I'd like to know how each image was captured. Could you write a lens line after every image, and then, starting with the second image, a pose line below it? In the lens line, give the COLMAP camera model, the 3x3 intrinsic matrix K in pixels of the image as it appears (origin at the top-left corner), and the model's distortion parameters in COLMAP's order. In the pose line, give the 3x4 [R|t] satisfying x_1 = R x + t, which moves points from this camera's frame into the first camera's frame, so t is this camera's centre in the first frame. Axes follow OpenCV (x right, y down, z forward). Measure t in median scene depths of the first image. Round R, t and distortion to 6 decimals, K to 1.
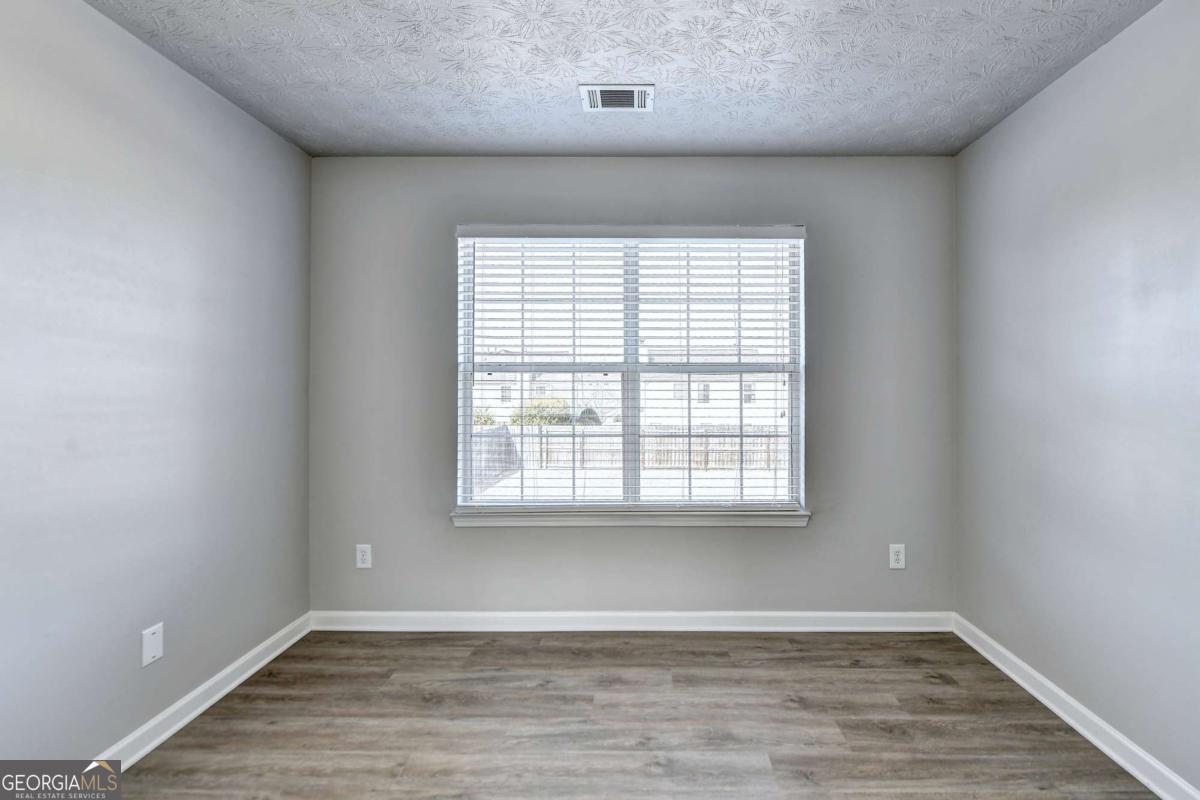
lens RADIAL K [[548.3, 0, 601.7], [0, 548.3, 387.3], [0, 0, 1]] dist [-0.003754, -0.001027]
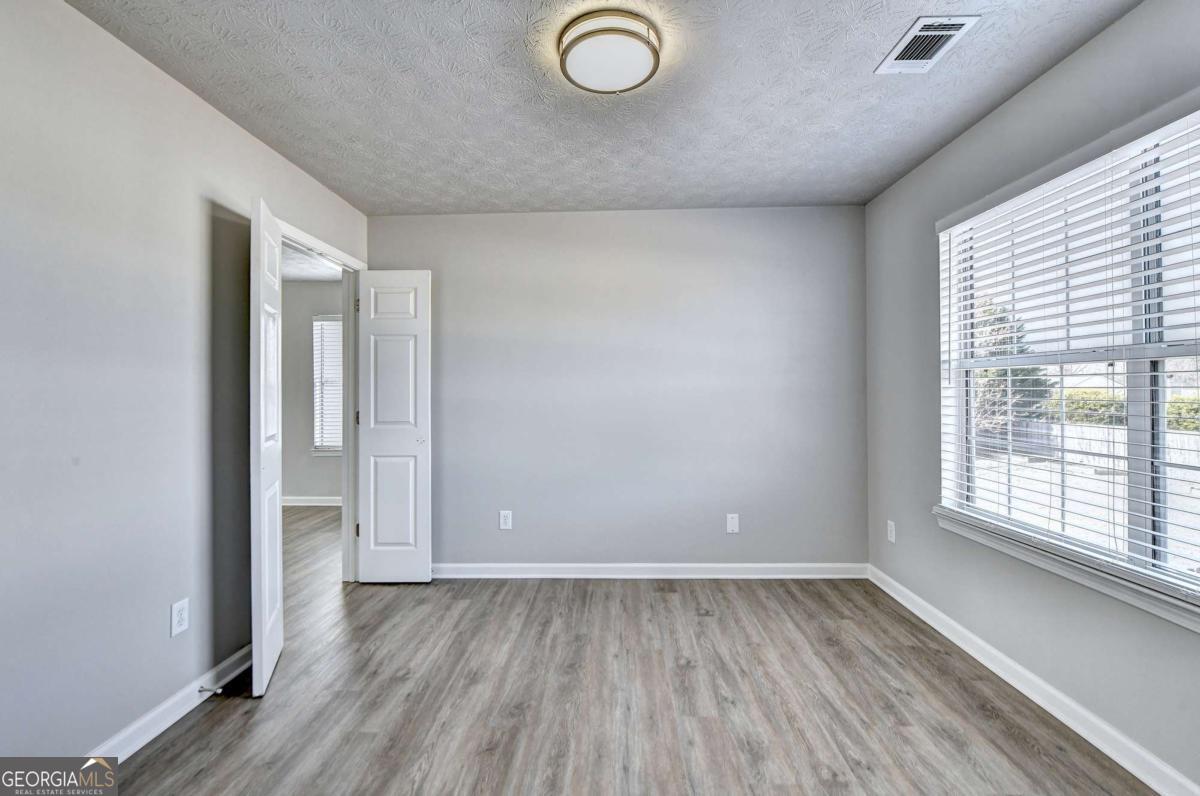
lens RADIAL K [[520.8, 0, 602.3], [0, 520.8, 396.0], [0, 0, 1]] dist [-0.004026, -0.001072]
pose [[-0.022598, 0.008827, -0.999706, 0.809831], [0.003067, 0.999957, 0.008760, 0.010157], [0.999740, -0.002868, -0.022624, 0.488381]]
